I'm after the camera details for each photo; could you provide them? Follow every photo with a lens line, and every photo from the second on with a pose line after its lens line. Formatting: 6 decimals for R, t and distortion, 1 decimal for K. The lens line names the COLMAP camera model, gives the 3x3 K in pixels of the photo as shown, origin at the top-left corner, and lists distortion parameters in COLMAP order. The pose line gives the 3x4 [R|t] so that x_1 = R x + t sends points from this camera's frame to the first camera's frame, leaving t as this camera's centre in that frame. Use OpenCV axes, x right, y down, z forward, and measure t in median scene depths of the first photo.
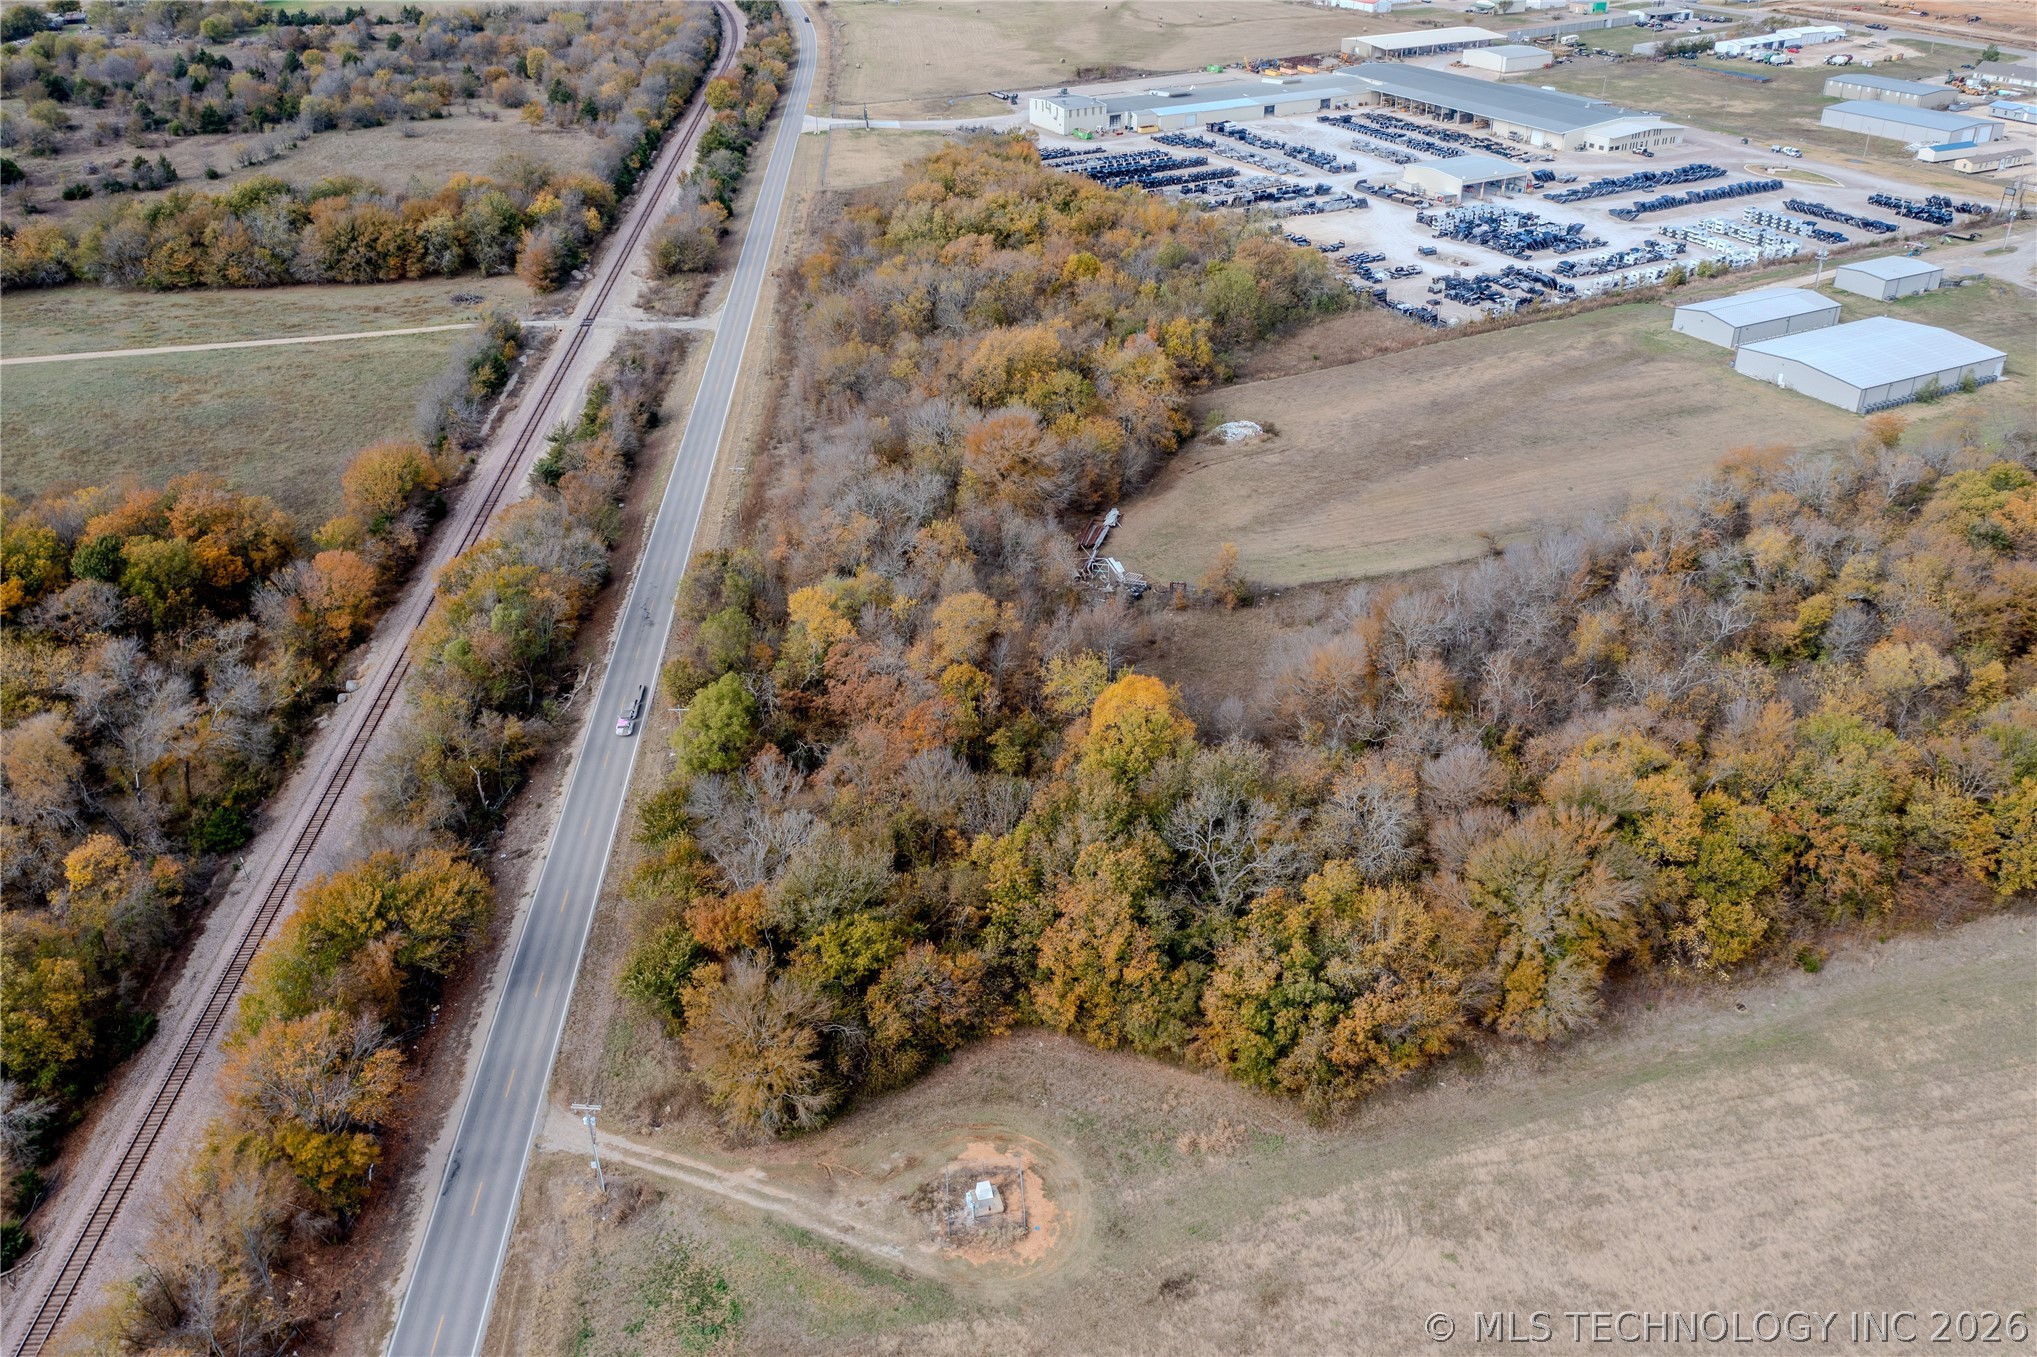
lens RADIAL K [[1622.3, 0, 1018.5], [0, 1622.3, 678.5], [0, 0, 1]] dist [-0.011611, 0.002779]
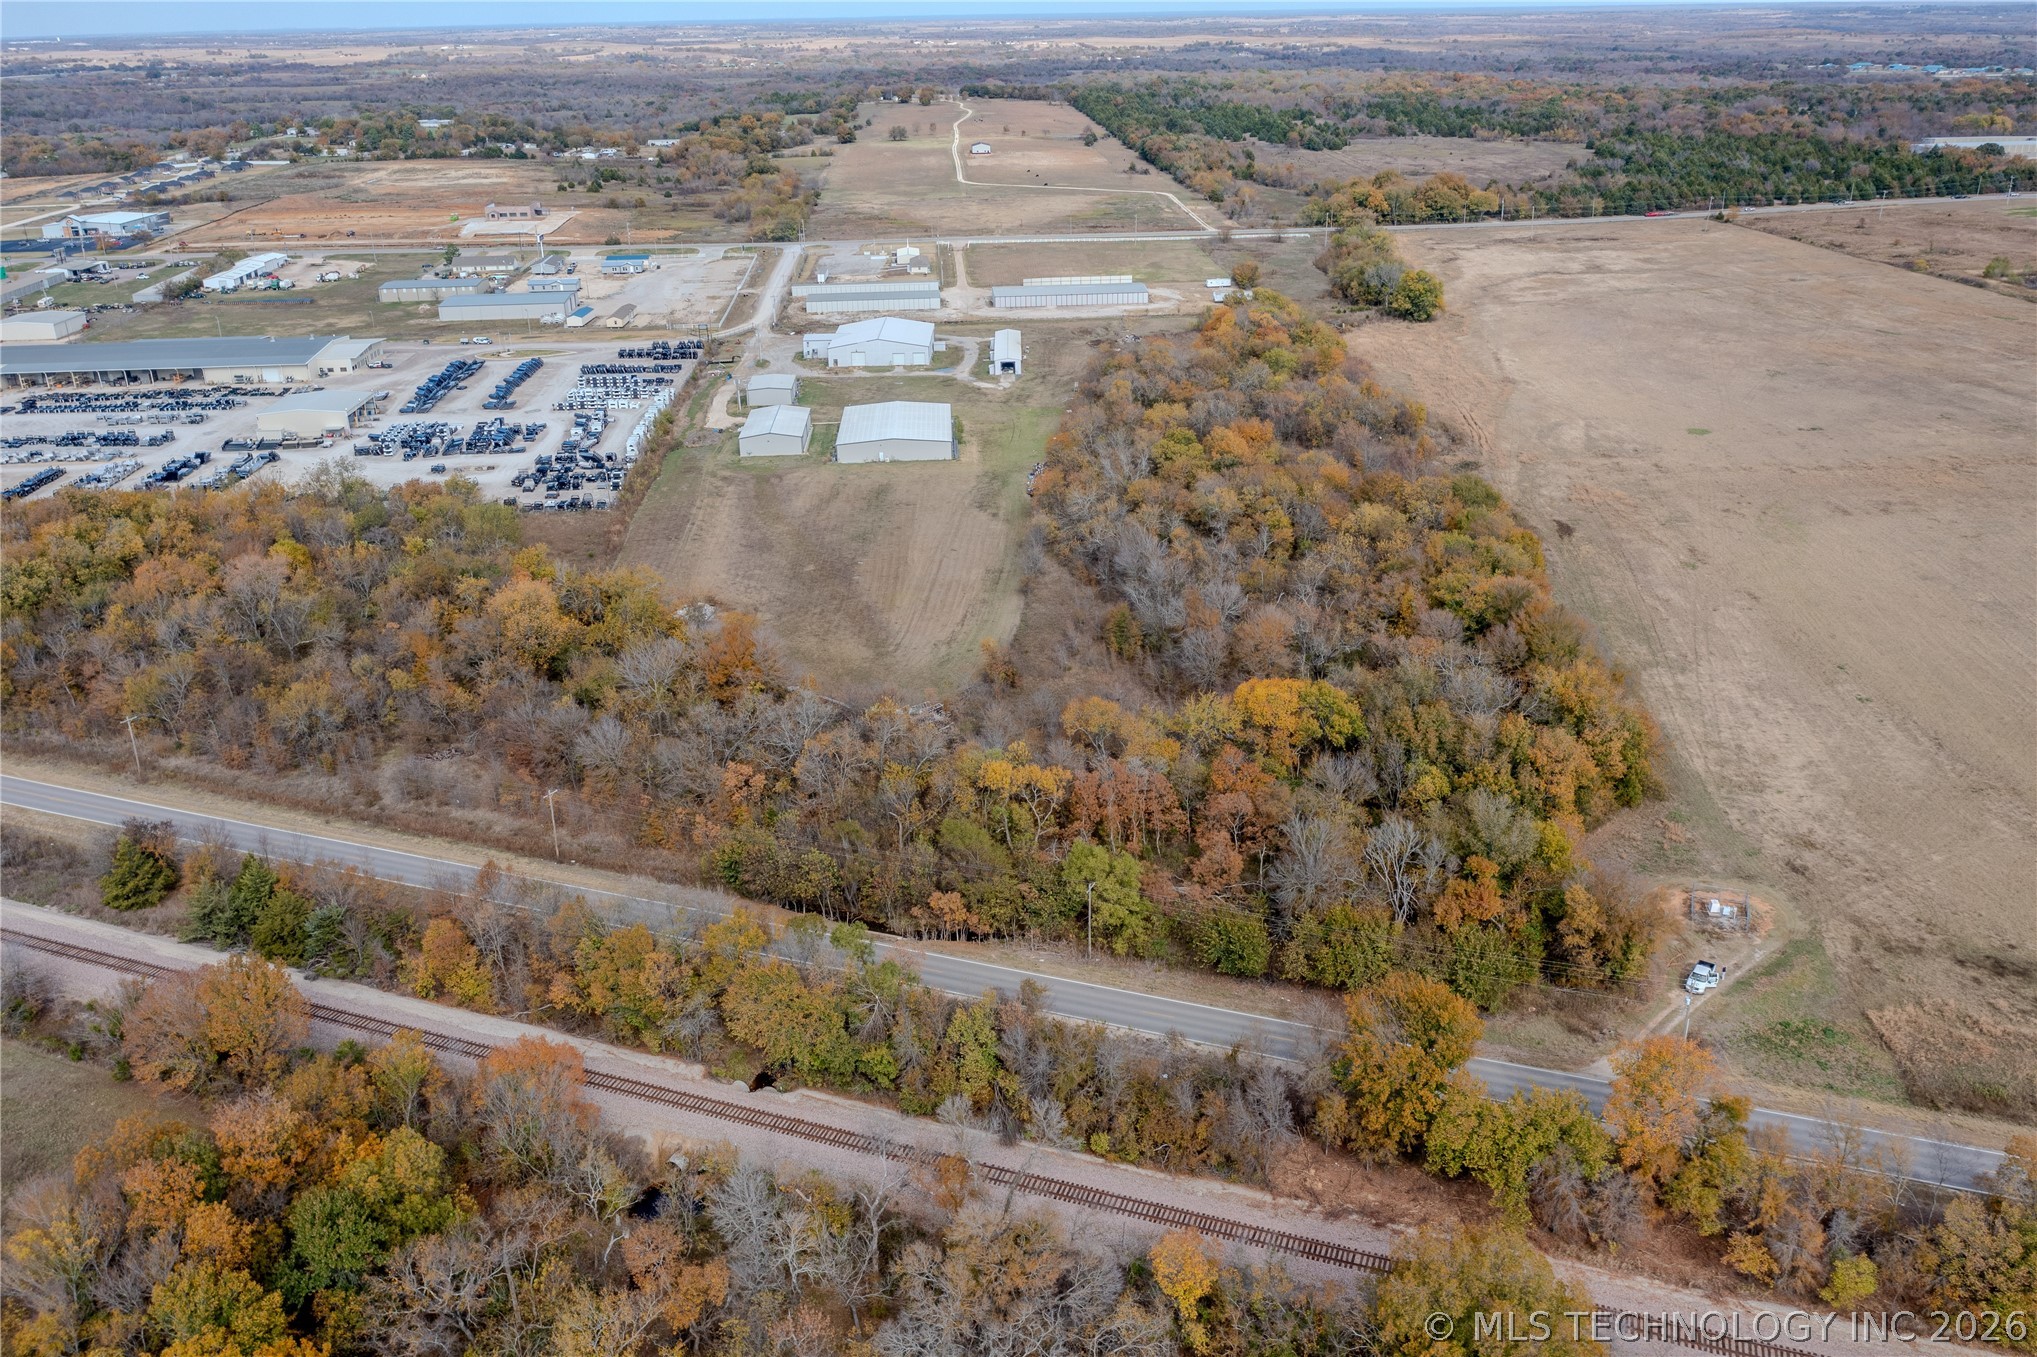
lens RADIAL K [[1622.3, 0, 1018.5], [0, 1622.3, 678.5], [0, 0, 1]] dist [-0.011611, 0.002779]
pose [[0.413187, -0.343386, 0.843423, -0.533745], [0.457470, 0.879101, 0.133801, -0.128521], [-0.787400, 0.330556, 0.520322, 0.253476]]
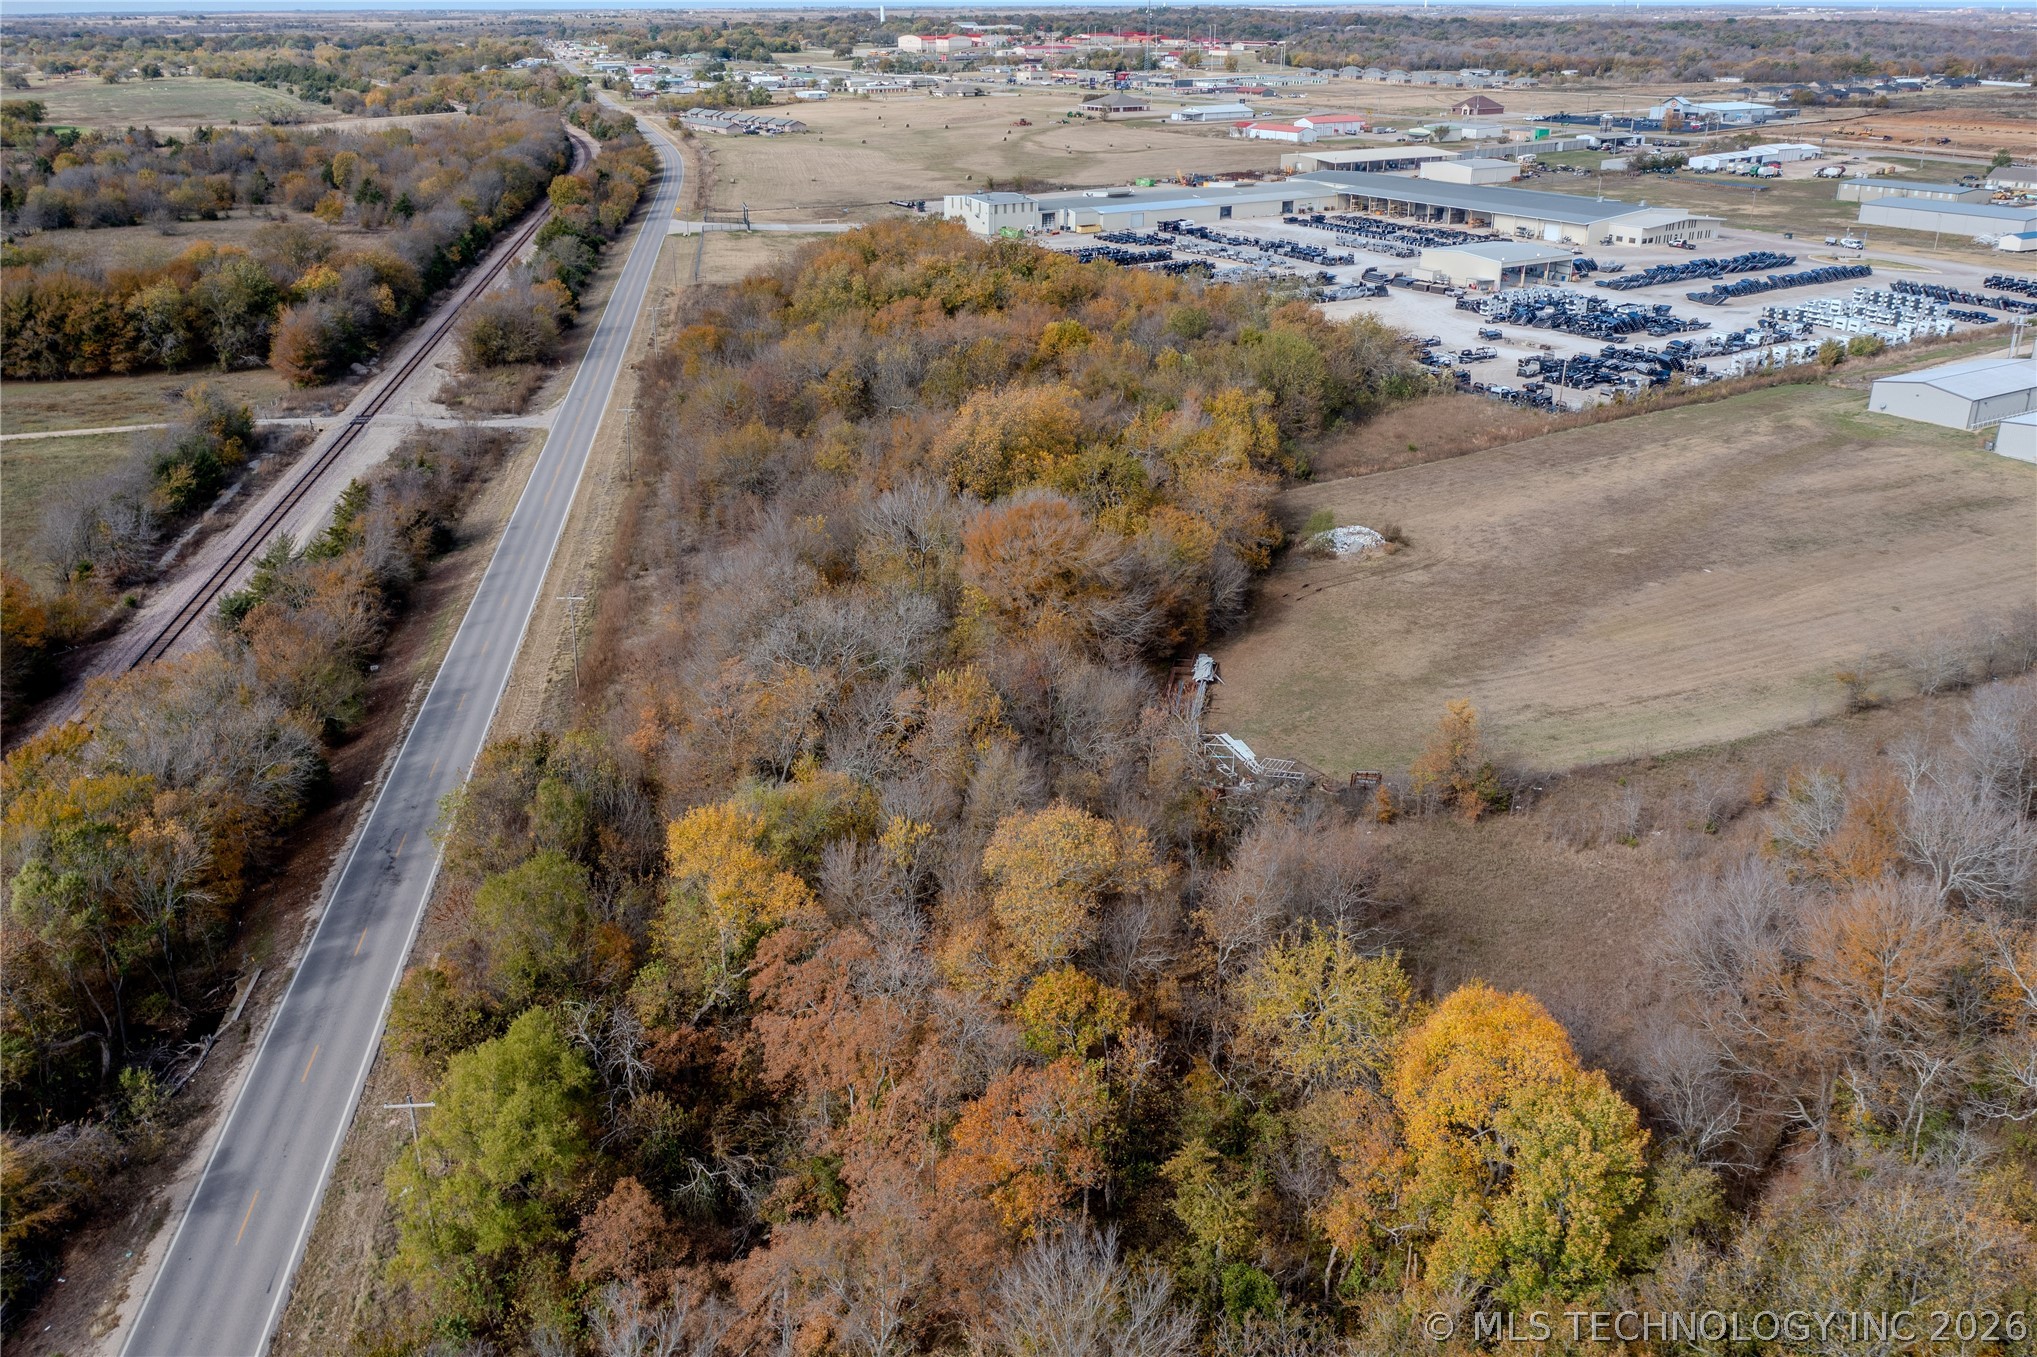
lens RADIAL K [[1622.3, 0, 1018.5], [0, 1622.3, 678.5], [0, 0, 1]] dist [-0.011611, 0.002779]
pose [[0.996340, -0.022517, 0.082464, -0.043574], [0.031950, 0.992861, -0.114921, -0.020163], [-0.079288, 0.117135, 0.989946, 0.291816]]
